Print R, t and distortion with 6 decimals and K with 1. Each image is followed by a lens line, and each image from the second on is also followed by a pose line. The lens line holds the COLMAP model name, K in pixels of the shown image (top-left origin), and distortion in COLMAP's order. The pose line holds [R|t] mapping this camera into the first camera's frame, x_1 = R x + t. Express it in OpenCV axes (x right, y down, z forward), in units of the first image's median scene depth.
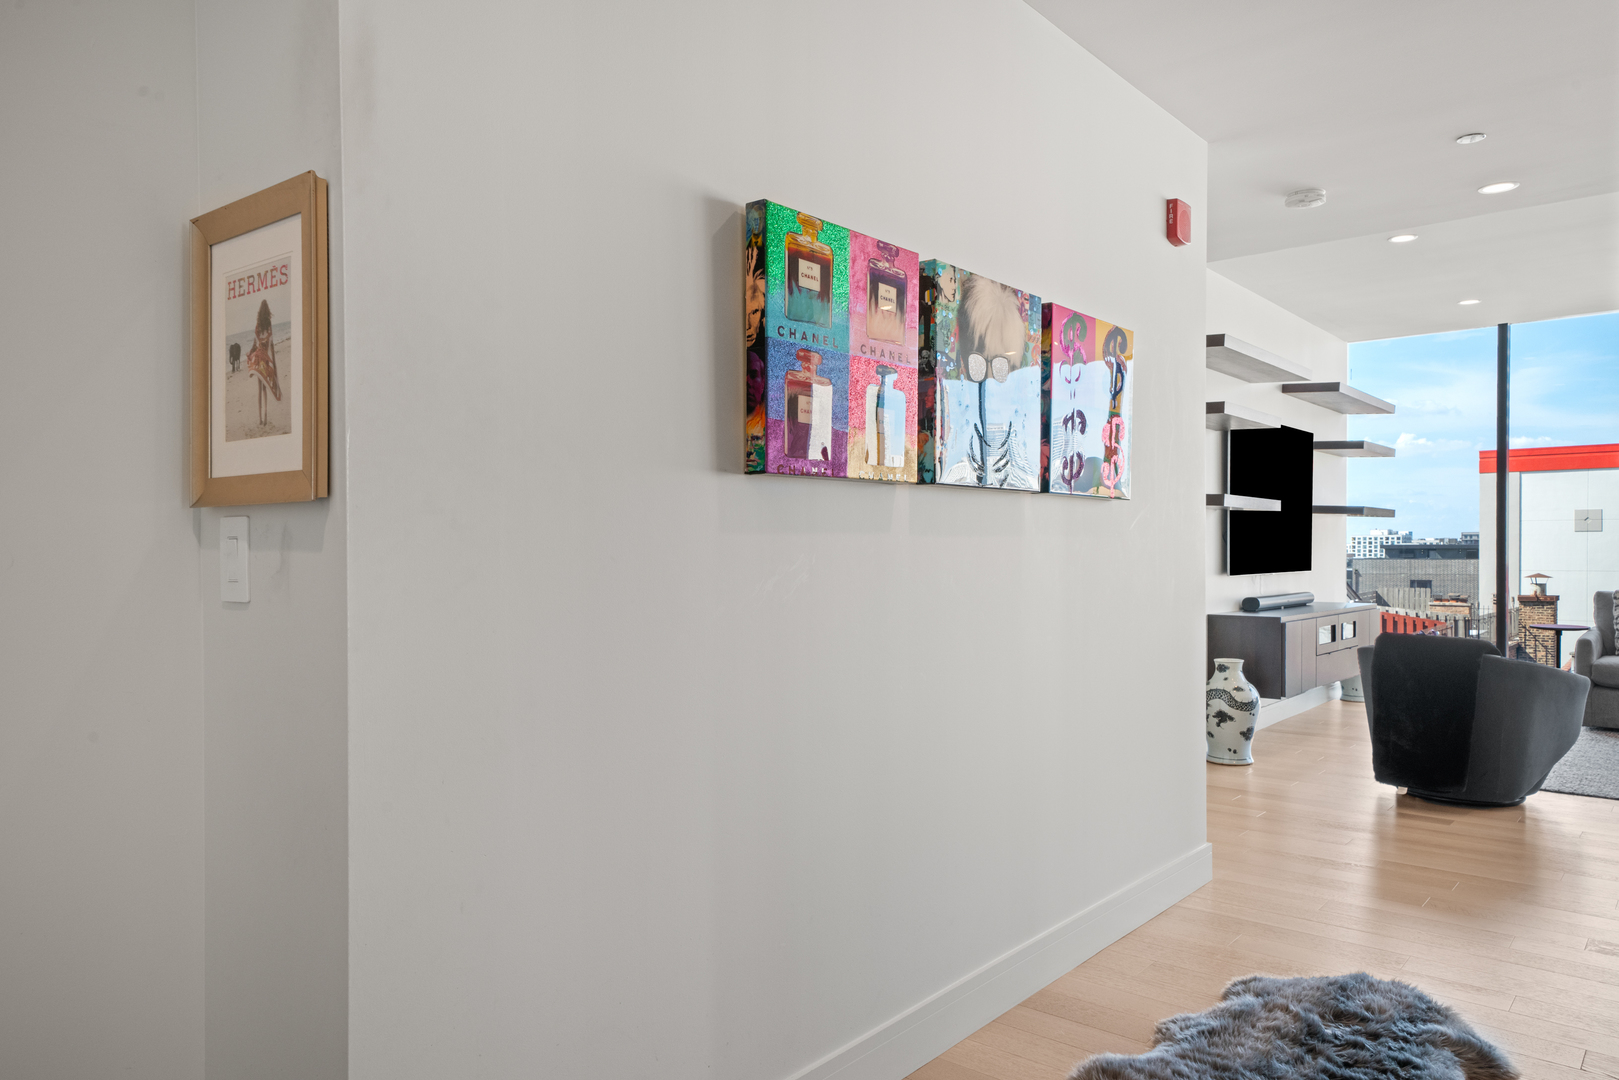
lens RADIAL K [[1096.6, 0, 824.1], [0, 1096.6, 562.4], [0, 0, 1]] dist [0.034823, 0.003041]
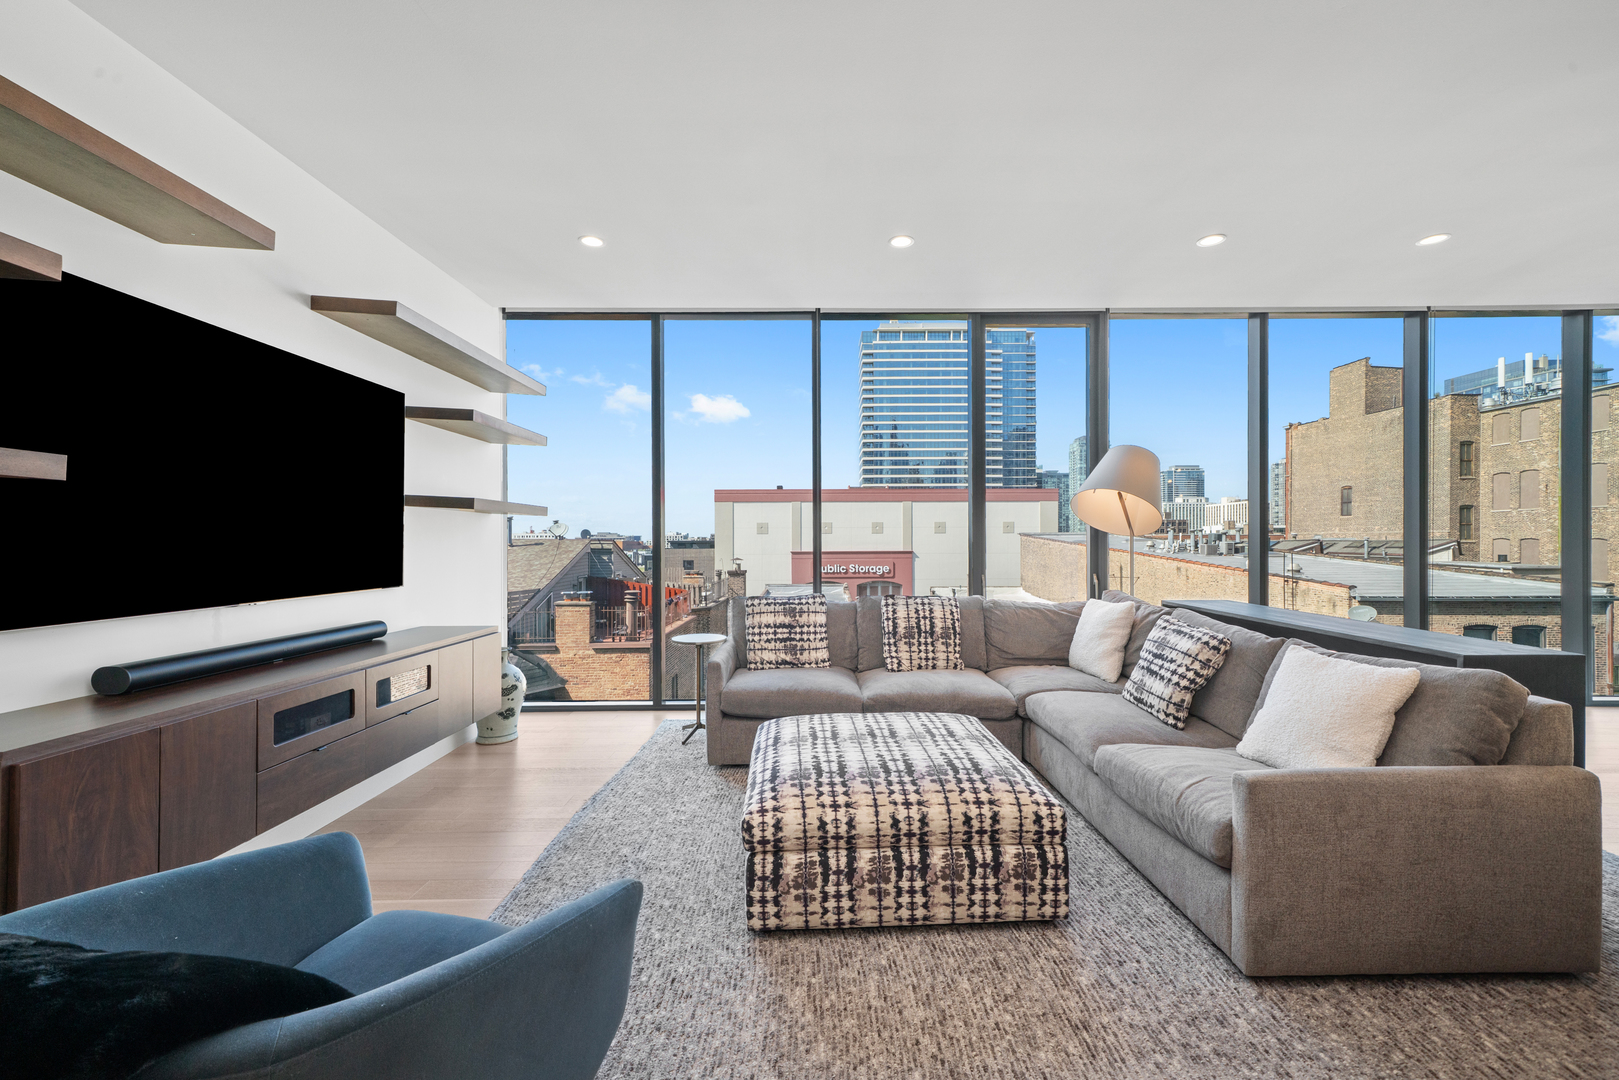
lens RADIAL K [[655.1, 0, 827.8], [0, 655.1, 548.5], [0, 0, 1]] dist [-0.003870, -0.000177]
pose [[0.766518, -0.008502, 0.642167, 0.380261], [0.011068, 0.999939, 0.000028, -0.013956], [-0.642128, 0.007087, 0.766565, 0.500427]]
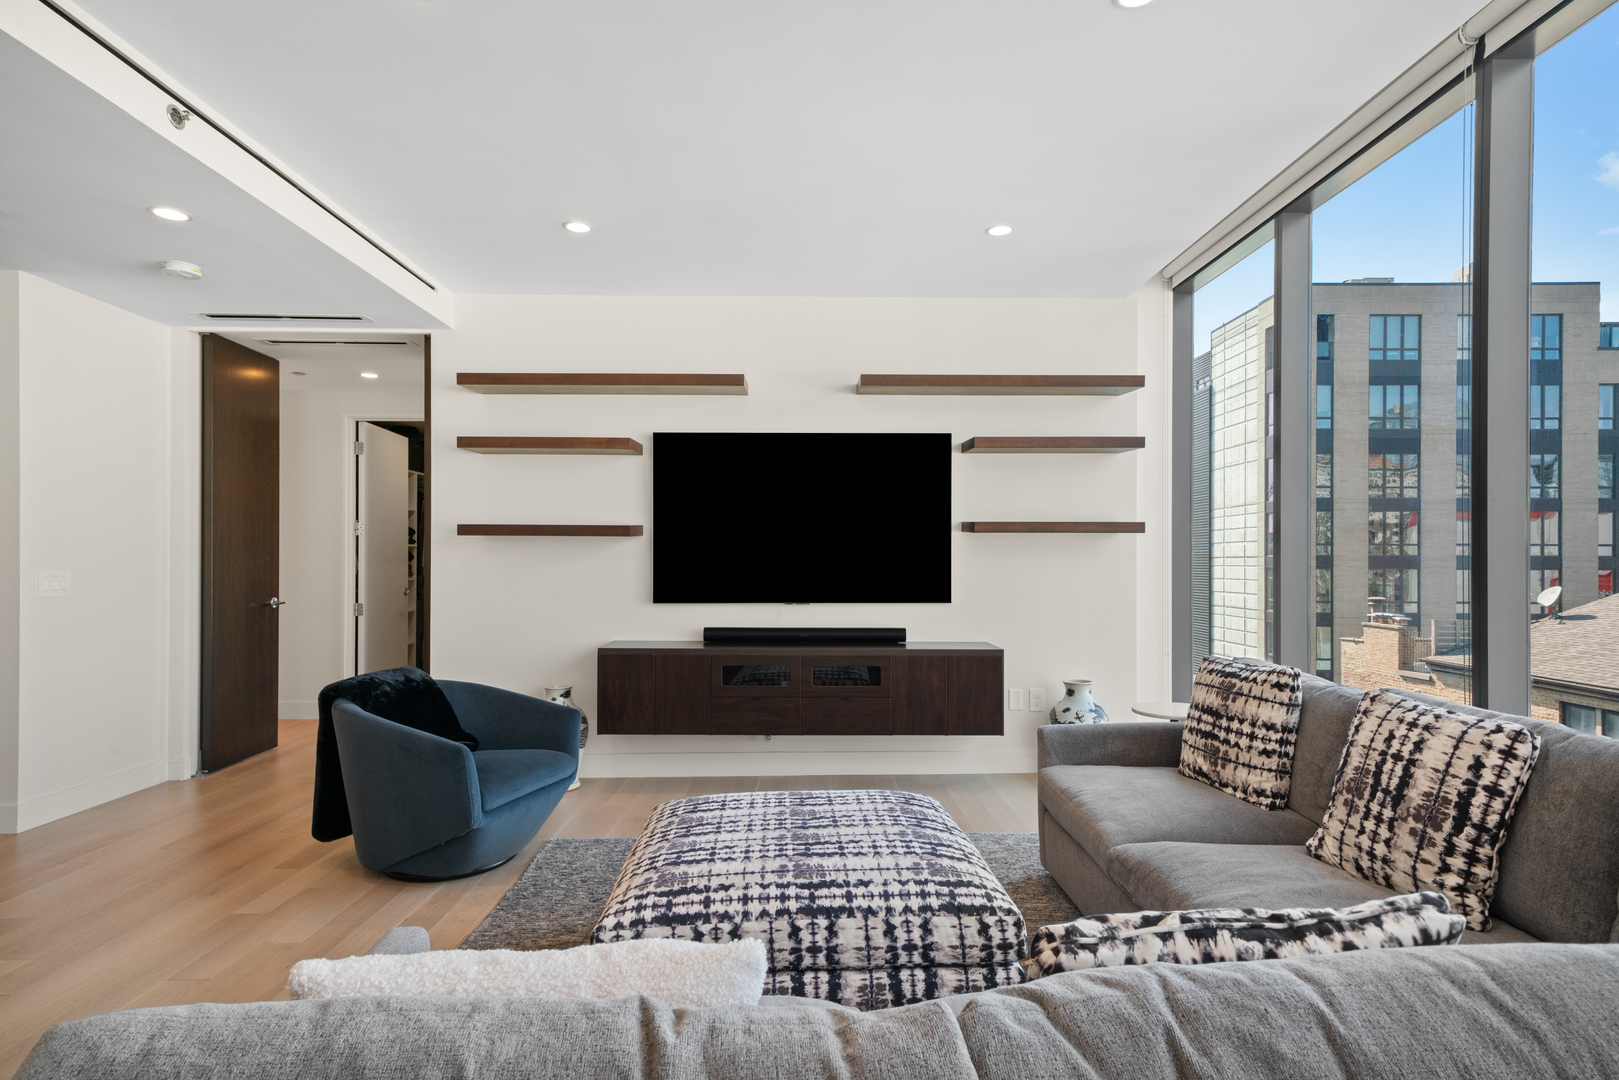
lens RADIAL K [[842.4, 0, 817.7], [0, 842.4, 547.7], [0, 0, 1]] dist [0.022013, 0.001642]
pose [[0.644212, -0.010899, -0.764769, 0.850777], [-0.010778, 0.999670, -0.023325, -0.017550], [0.764771, 0.023270, 0.643882, 0.525981]]
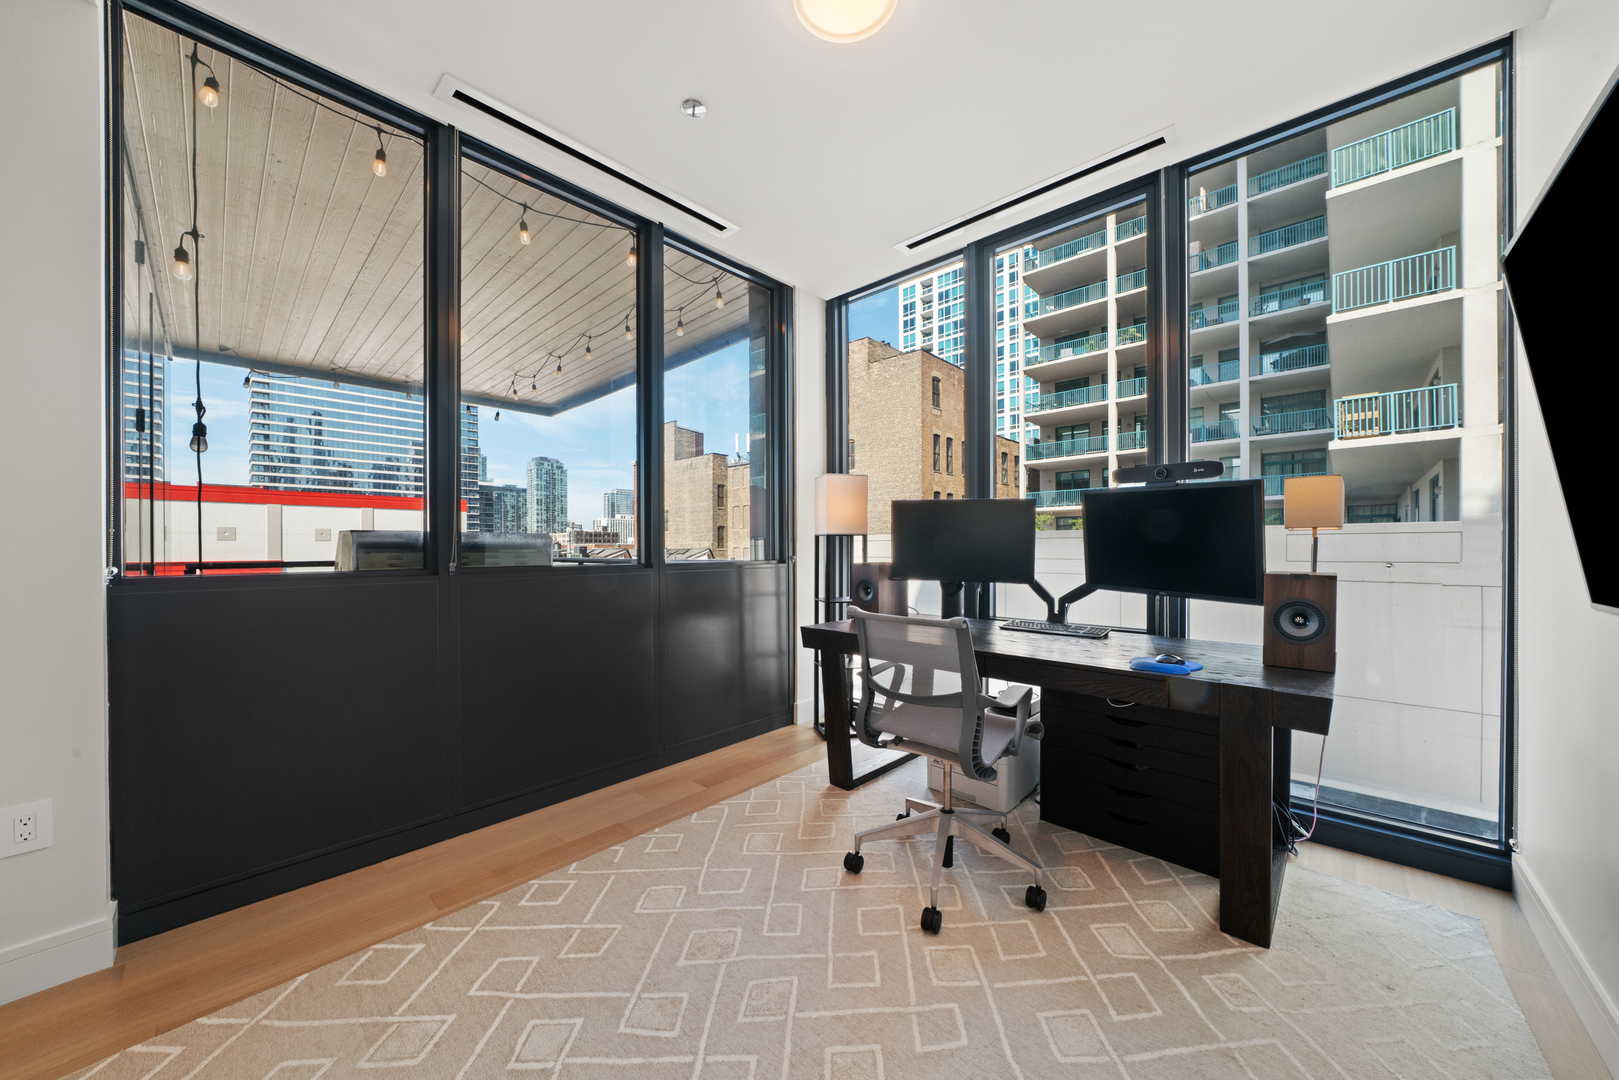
lens RADIAL K [[569.2, 0, 806.7], [0, 569.2, 549.3], [0, 0, 1]] dist [-0.022696, 0.002167]
pose [[0.053168, -0.000751, 0.998585, 0.819593], [0.017119, 0.999853, -0.000160, 0.001261], [-0.998439, 0.017103, 0.053173, -0.305415]]
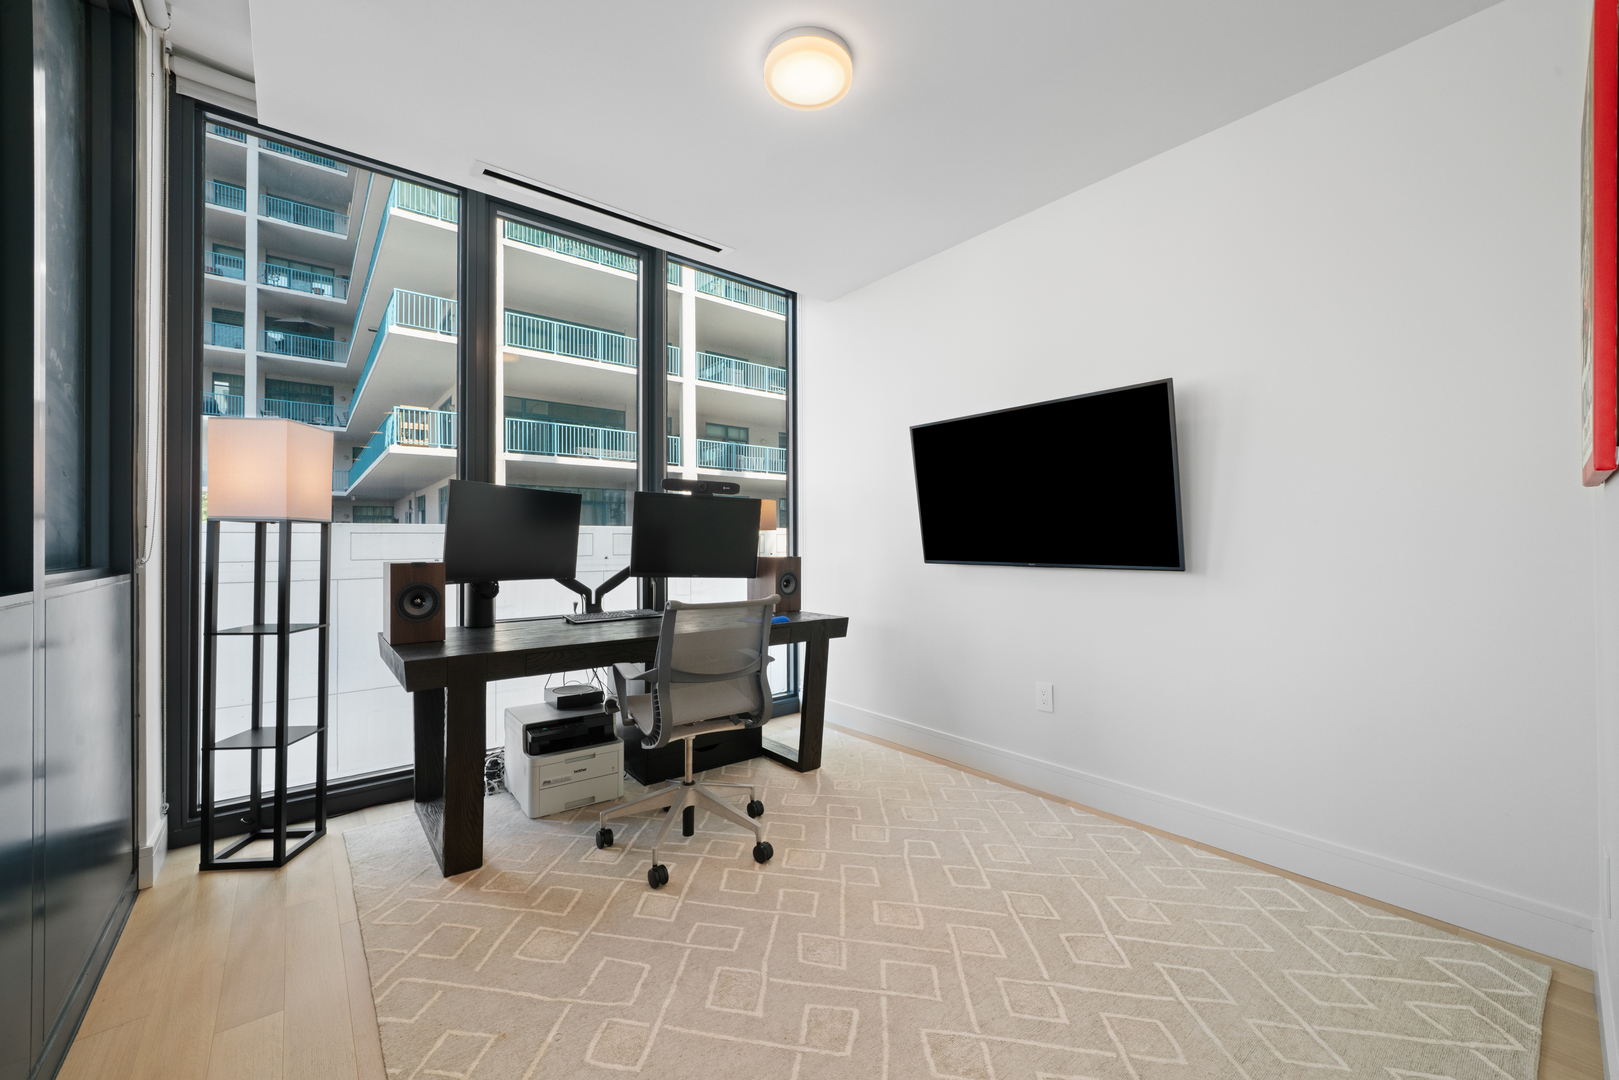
lens RADIAL K [[627.1, 0, 804.4], [0, 627.1, 537.0], [0, 0, 1]] dist [-0.015269, 0.000089]
pose [[-0.984275, 0.008609, 0.176430, 0.966519], [0.009443, 0.999948, 0.003889, -0.001002], [-0.176388, 0.005494, -0.984305, -0.062934]]
